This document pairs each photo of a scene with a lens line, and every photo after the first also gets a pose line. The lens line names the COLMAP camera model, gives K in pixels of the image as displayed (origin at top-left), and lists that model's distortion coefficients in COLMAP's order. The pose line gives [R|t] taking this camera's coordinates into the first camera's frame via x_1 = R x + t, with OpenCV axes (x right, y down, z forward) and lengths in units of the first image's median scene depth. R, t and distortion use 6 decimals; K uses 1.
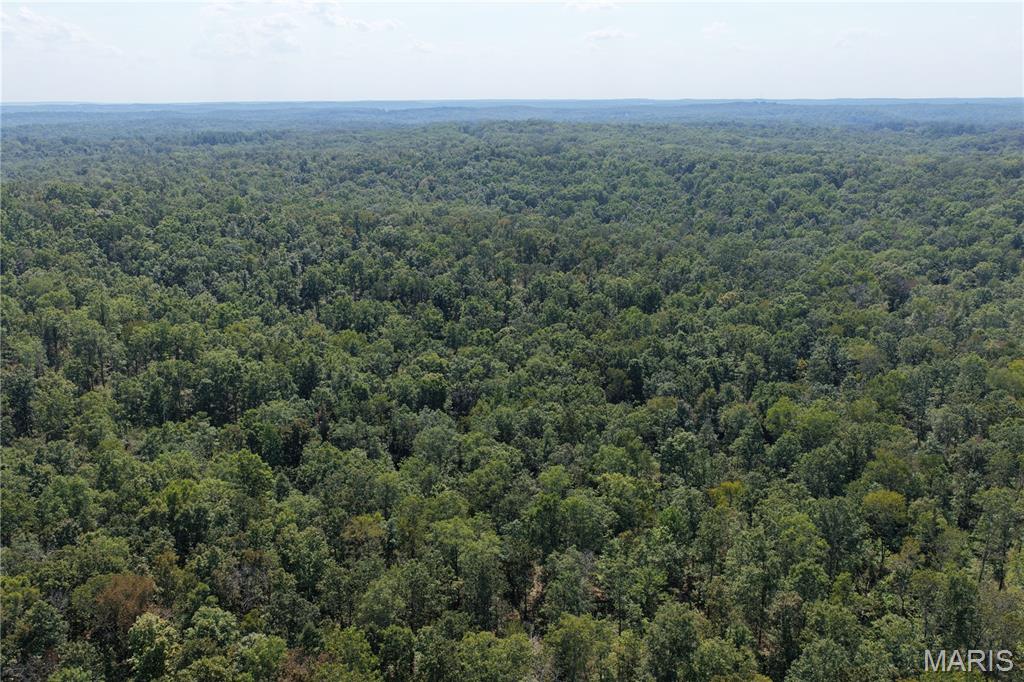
lens RADIAL K [[855.9, 0, 511.8], [0, 855.9, 344.4], [0, 0, 1]] dist [-0.015494, 0.055837]
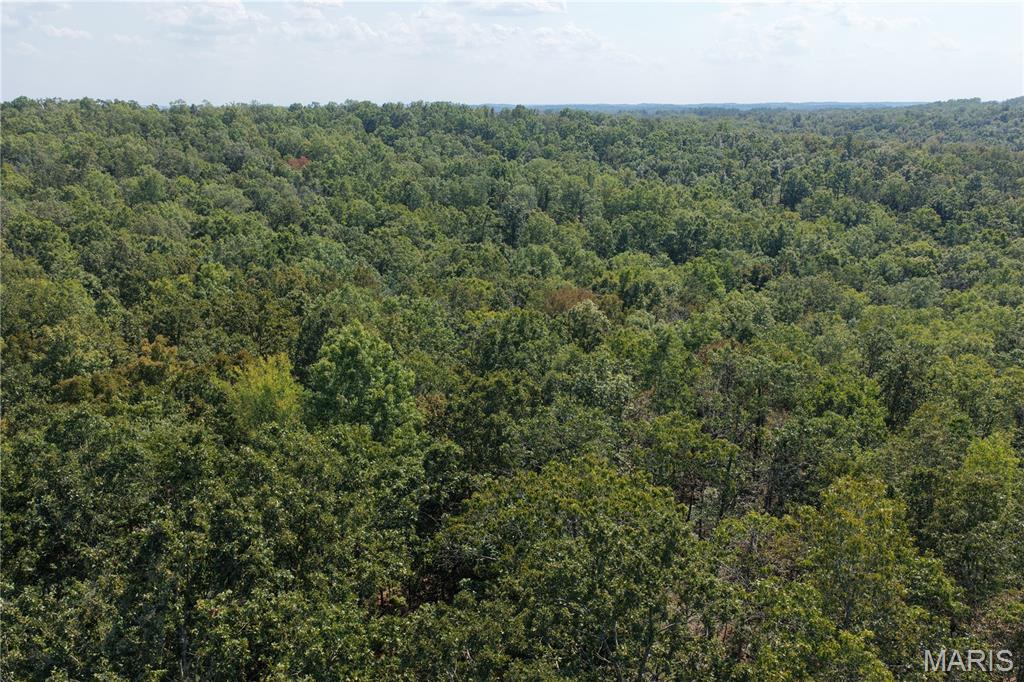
lens RADIAL K [[855.9, 0, 512.5], [0, 855.9, 340.9], [0, 0, 1]] dist [-0.015494, 0.055837]
pose [[0.854423, 0.147650, -0.498157, -0.000604], [-0.151979, 0.987862, 0.032125, 0.108477], [0.496854, 0.048261, 0.866491, 0.034112]]
